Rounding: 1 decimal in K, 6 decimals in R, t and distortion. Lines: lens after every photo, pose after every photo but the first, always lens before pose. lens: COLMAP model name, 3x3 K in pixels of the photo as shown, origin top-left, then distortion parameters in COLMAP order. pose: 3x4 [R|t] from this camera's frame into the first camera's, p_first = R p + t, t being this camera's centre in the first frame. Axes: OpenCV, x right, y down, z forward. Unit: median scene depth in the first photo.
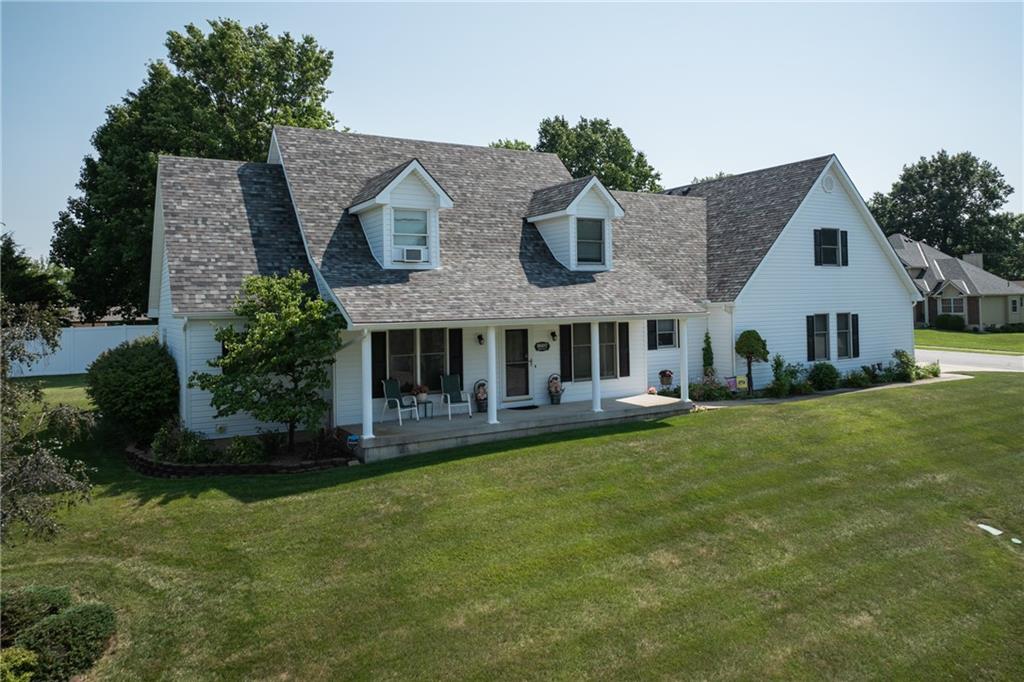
lens RADIAL K [[724.9, 0, 518.7], [0, 724.9, 285.6], [0, 0, 1]] dist [-0.031765, -0.000797]
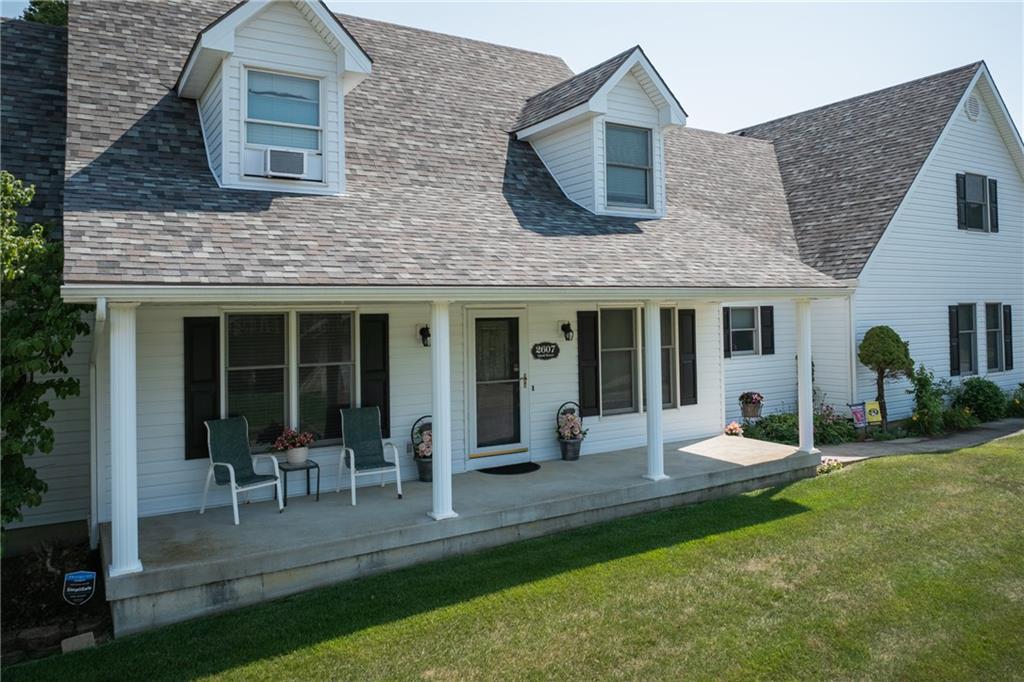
lens RADIAL K [[738.7, 0, 533.3], [0, 738.7, 300.2], [0, 0, 1]] dist [-0.038946, 0.001133]
pose [[0.999162, 0.003365, 0.040786, 0.001133], [-0.003610, 0.999976, 0.005932, 0.043191], [-0.040765, -0.006075, 0.999150, 0.454211]]
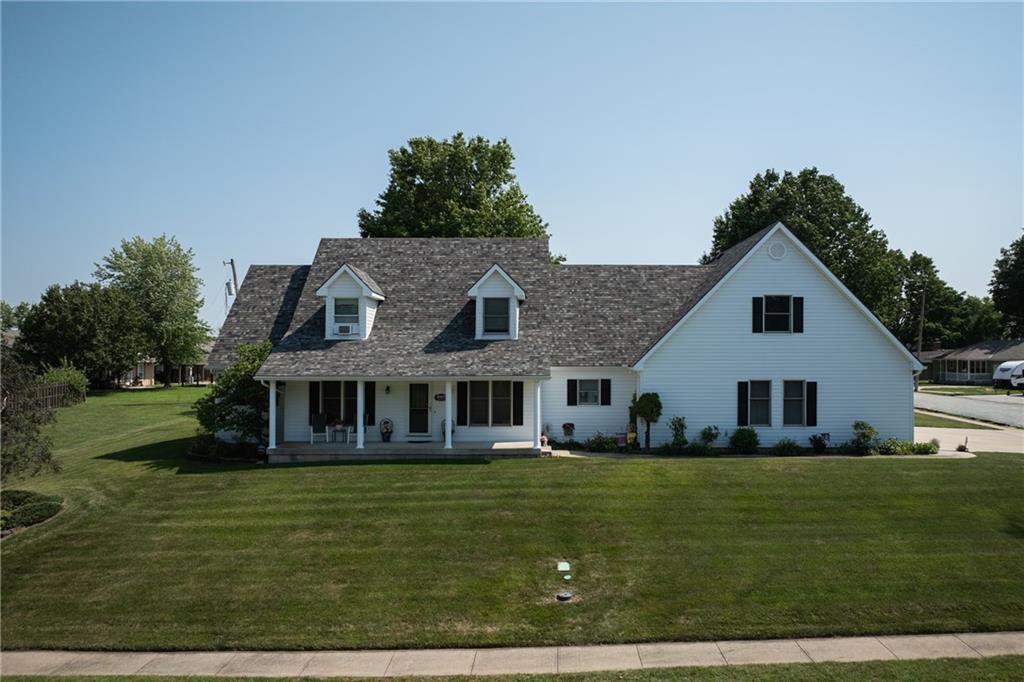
lens RADIAL K [[715.7, 0, 506.3], [0, 715.7, 342.8], [0, 0, 1]] dist [-0.024627, -0.003793]
pose [[0.856284, 0.010037, -0.516408, 0.801358], [-0.002551, 0.999881, 0.015204, -0.035756], [0.516500, -0.011701, 0.856207, -0.056310]]
